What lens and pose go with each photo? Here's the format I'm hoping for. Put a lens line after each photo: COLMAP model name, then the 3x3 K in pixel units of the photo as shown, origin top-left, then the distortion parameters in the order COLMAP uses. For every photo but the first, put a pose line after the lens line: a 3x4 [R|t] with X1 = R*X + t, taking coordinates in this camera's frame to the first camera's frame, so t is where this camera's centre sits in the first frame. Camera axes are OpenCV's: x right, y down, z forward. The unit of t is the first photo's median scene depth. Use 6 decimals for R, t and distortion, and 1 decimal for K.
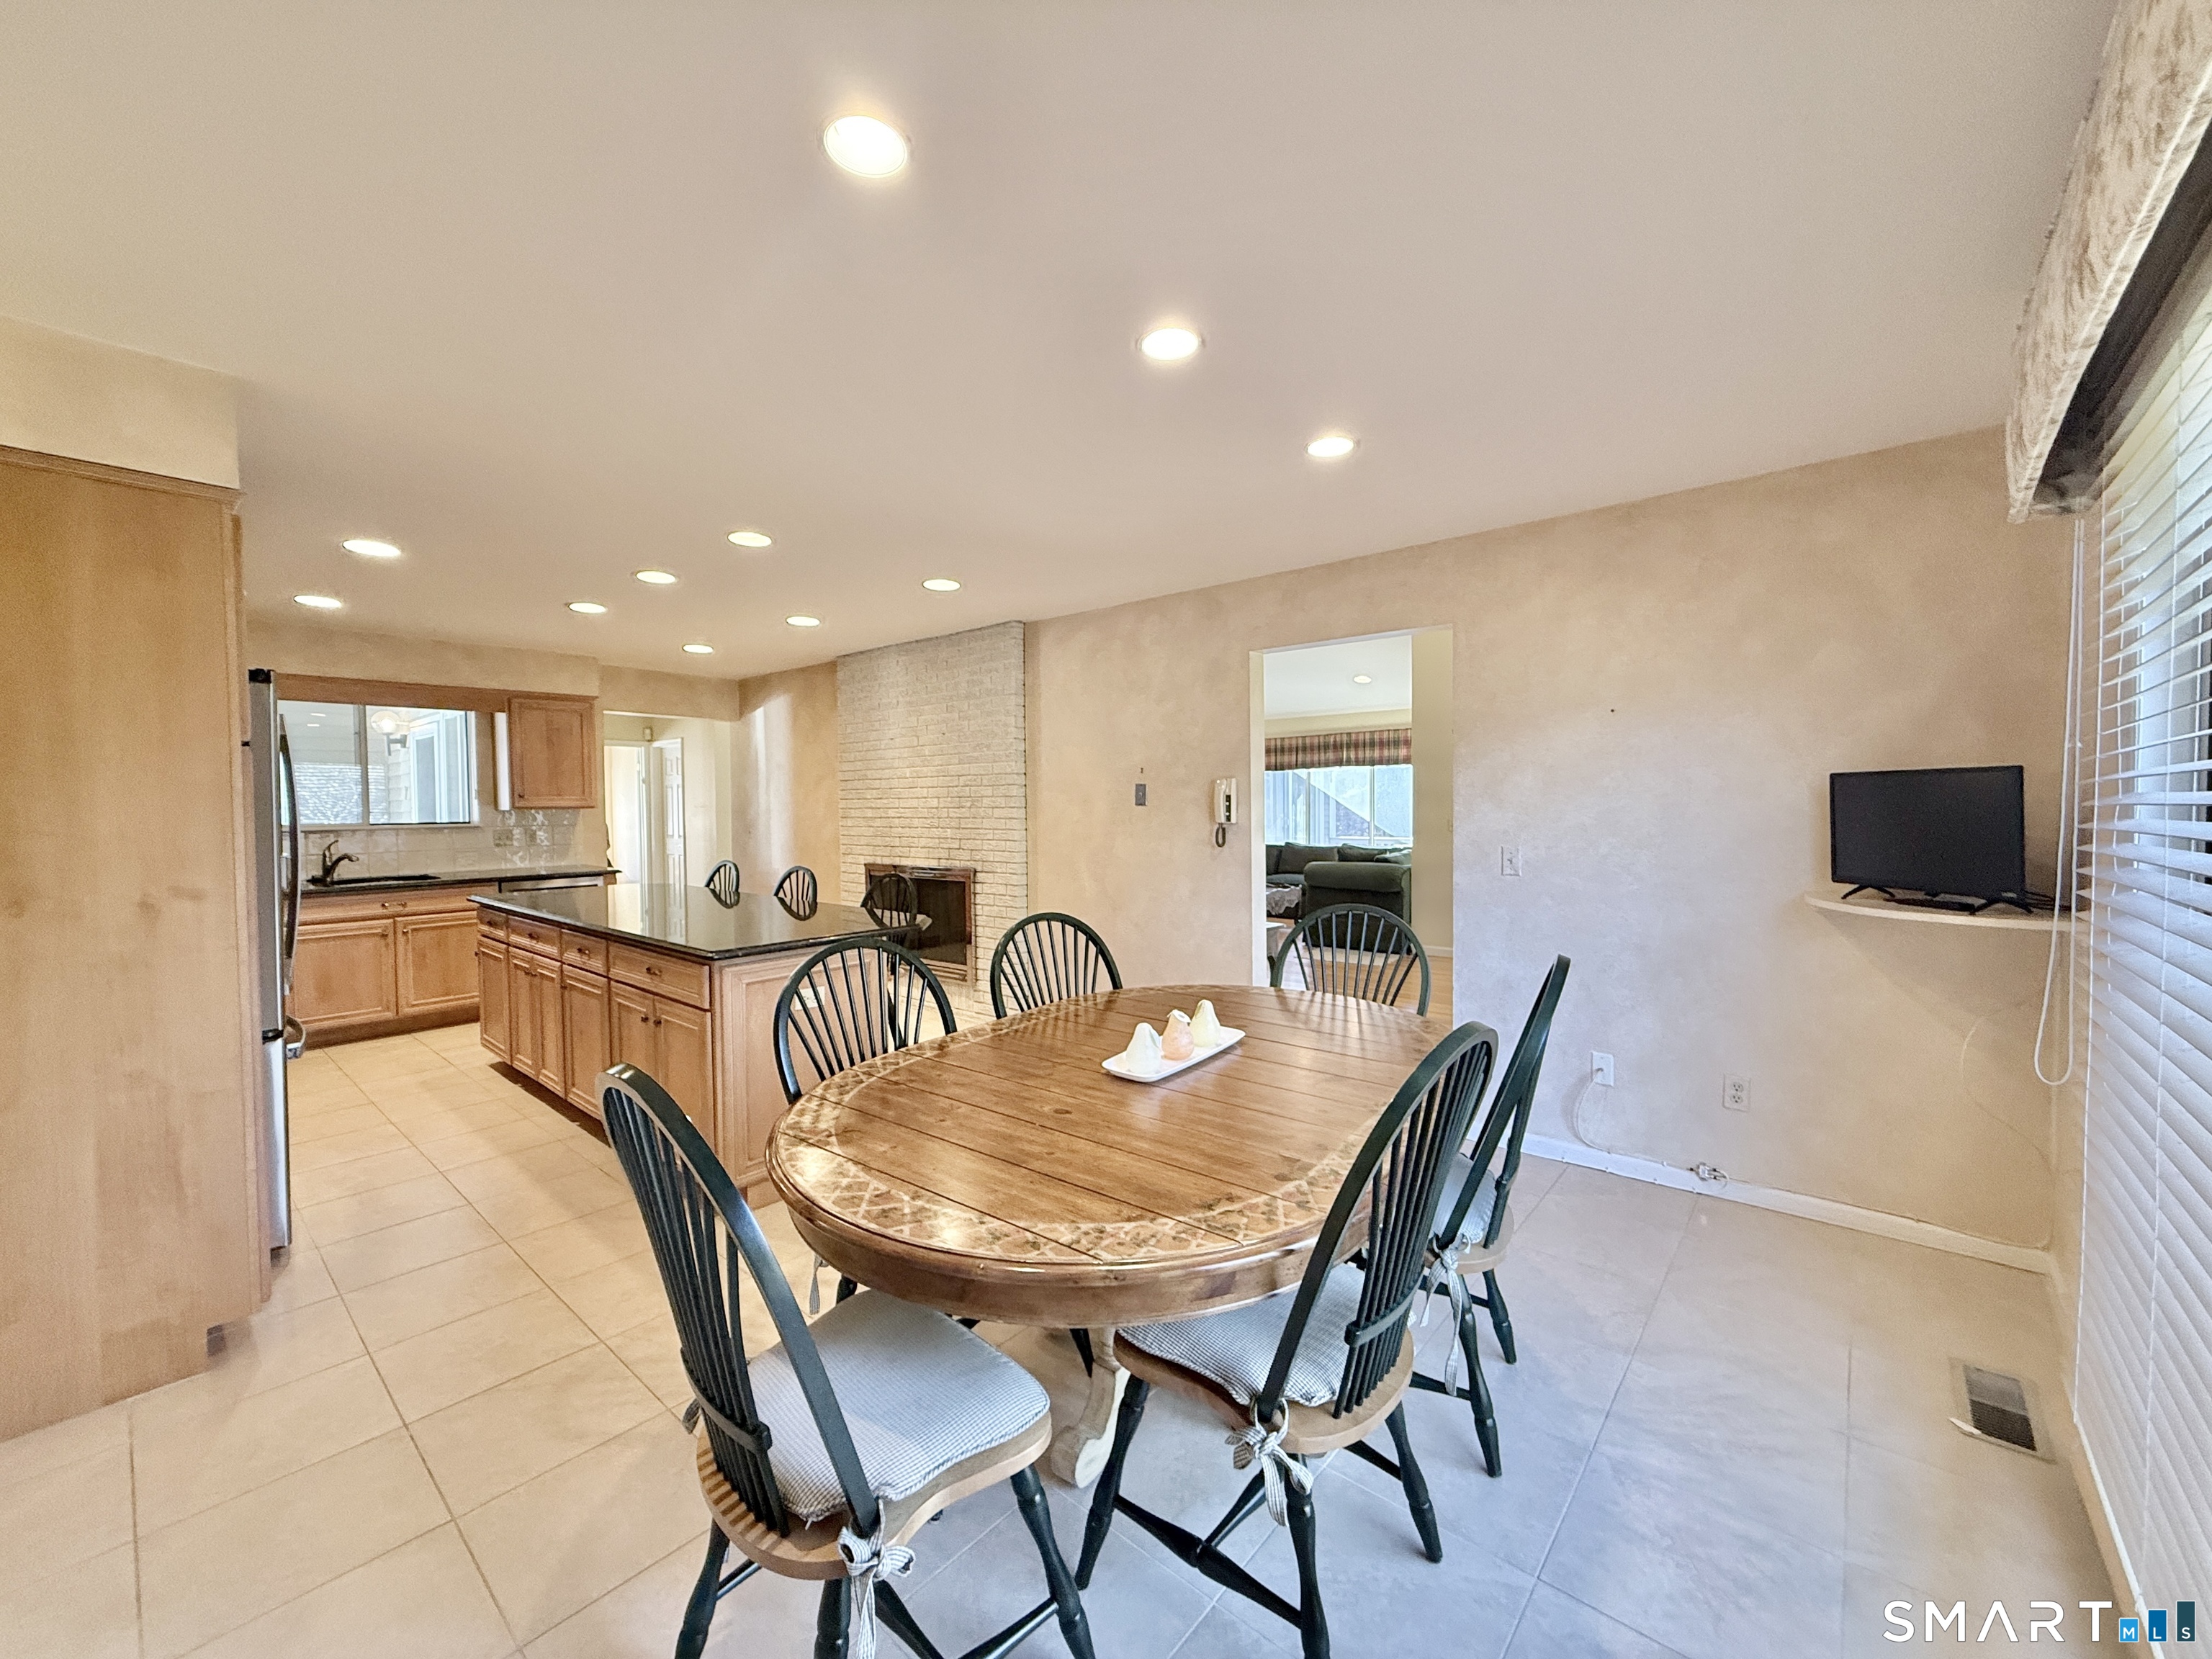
lens RADIAL K [[951.0, 0, 1101.2], [0, 951.0, 831.5], [0, 0, 1]] dist [0.000798, -0.000060]
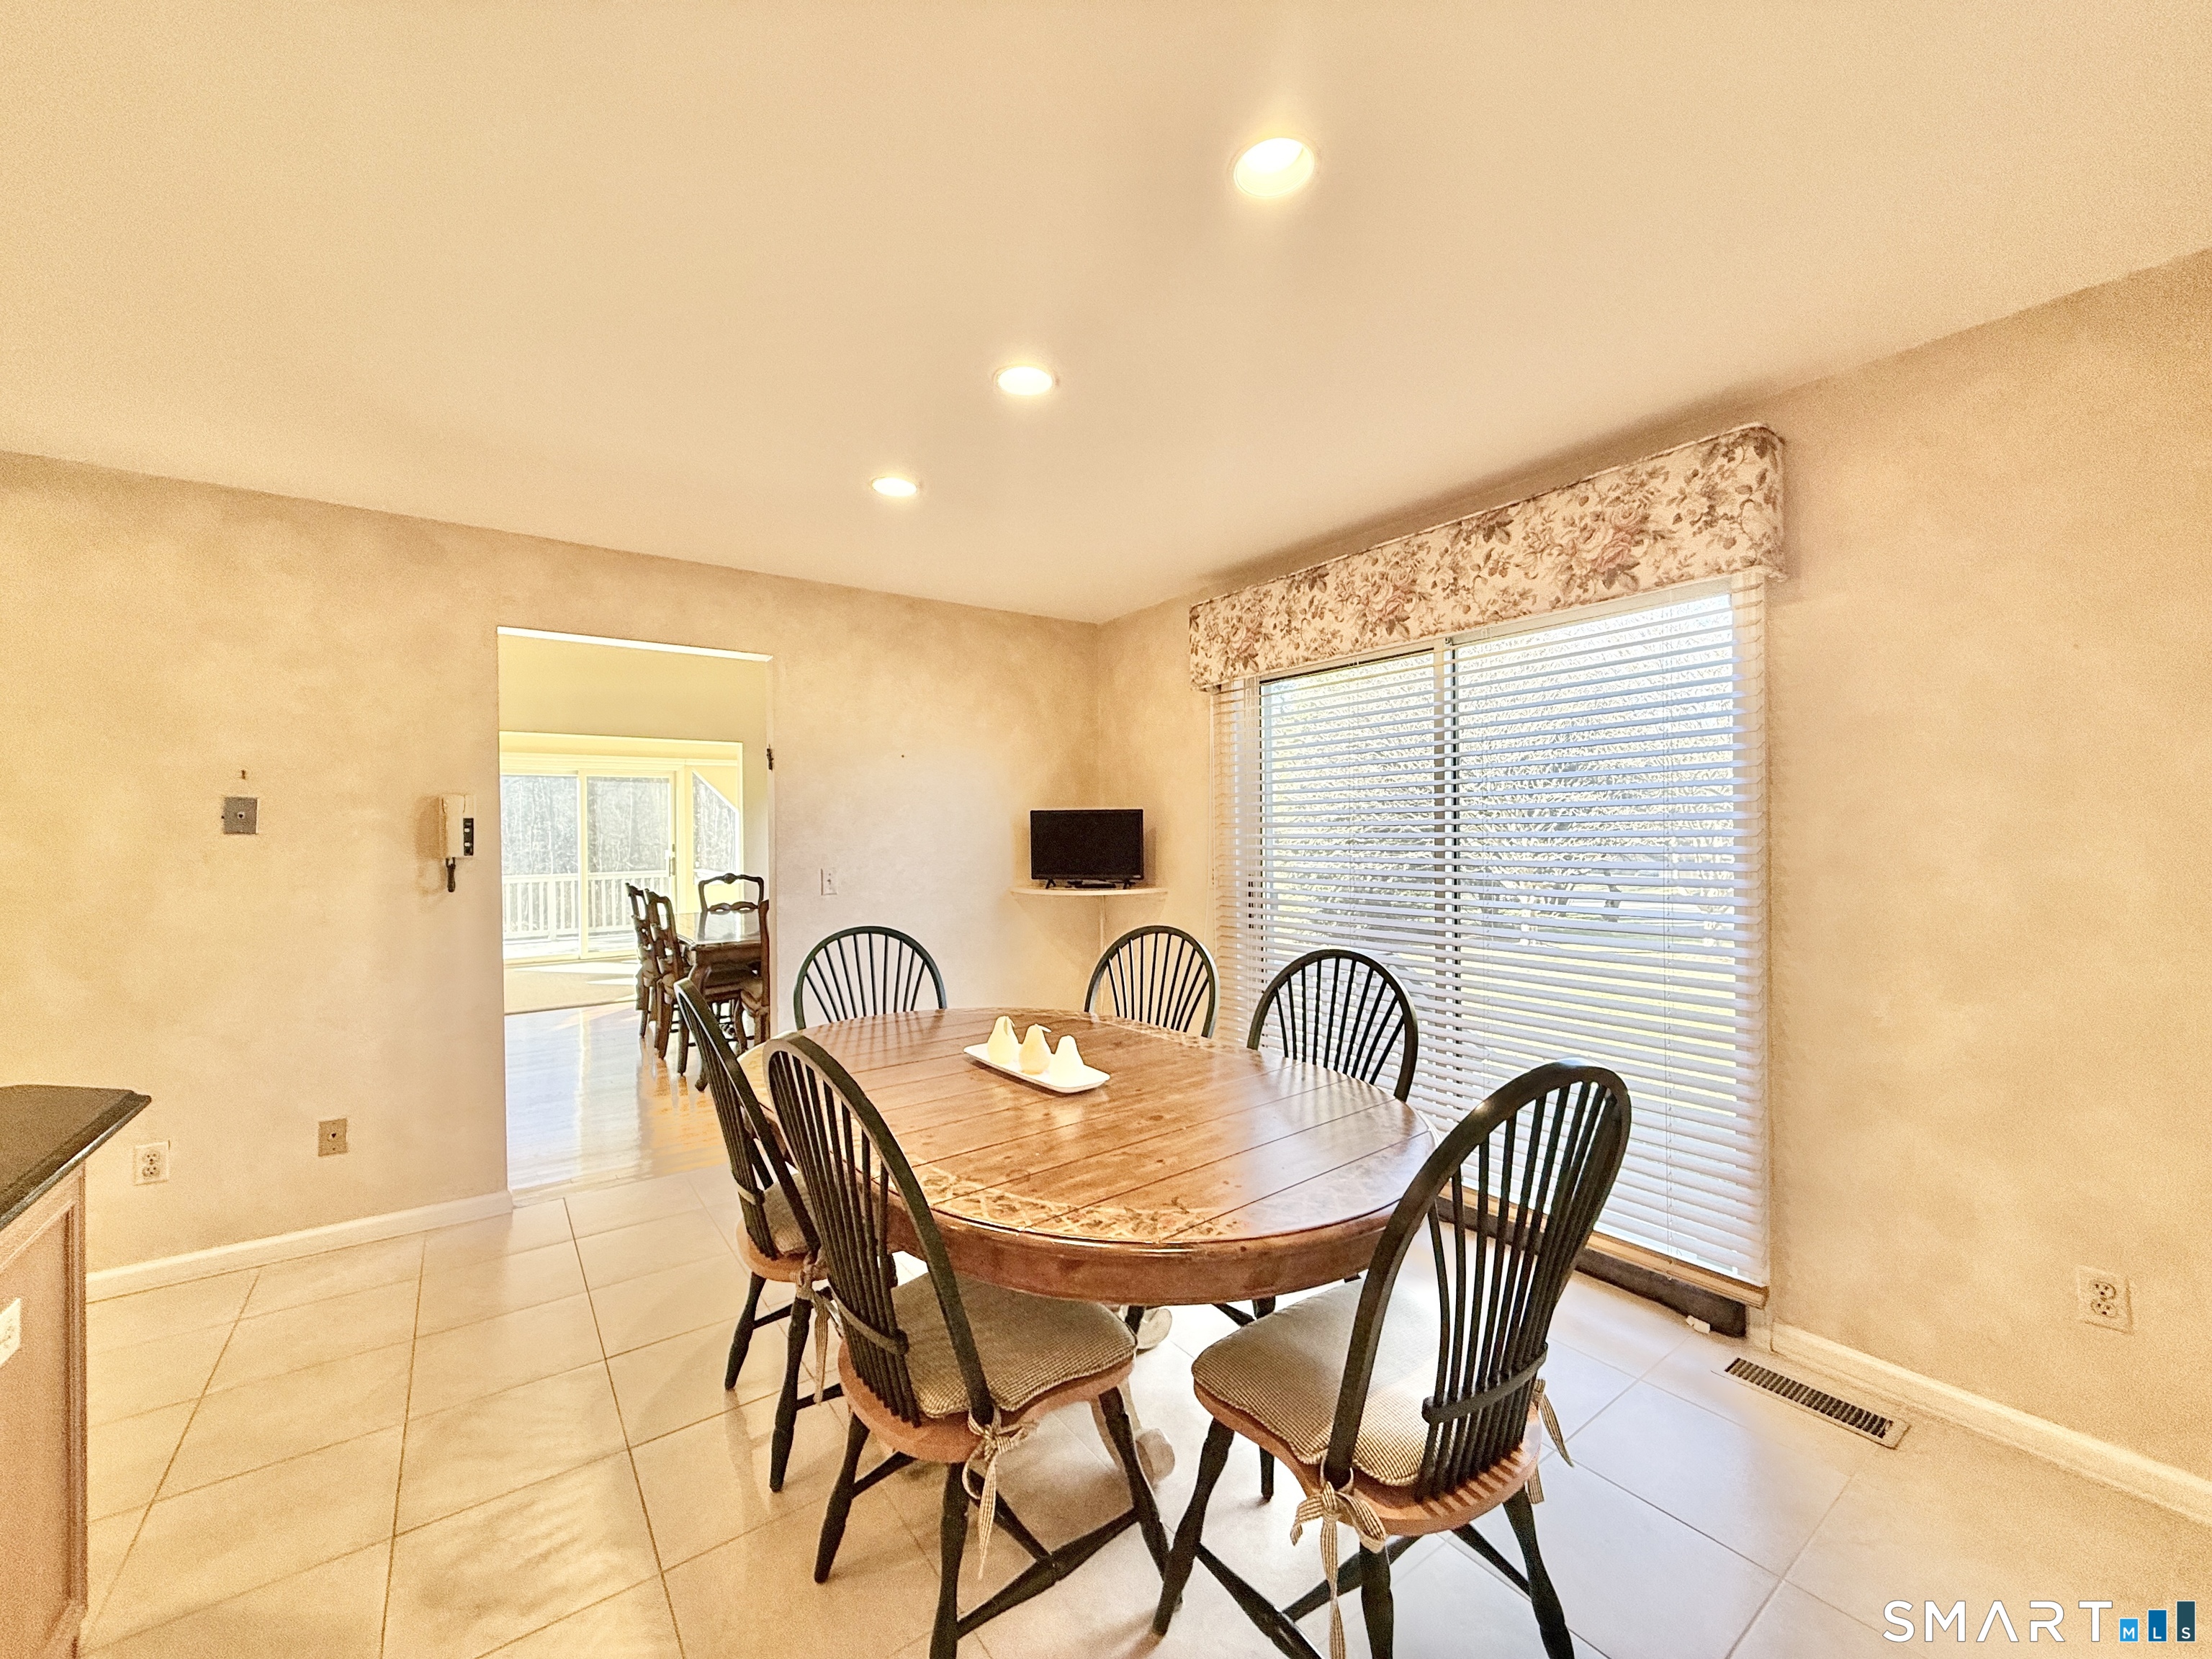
lens RADIAL K [[951.0, 0, 1101.2], [0, 951.0, 831.5], [0, 0, 1]] dist [0.000798, -0.000060]
pose [[0.146387, 0.005398, 0.989213, -0.687120], [0.036118, 0.999289, -0.010798, -0.004781], [-0.988568, 0.037309, 0.146088, 0.573688]]
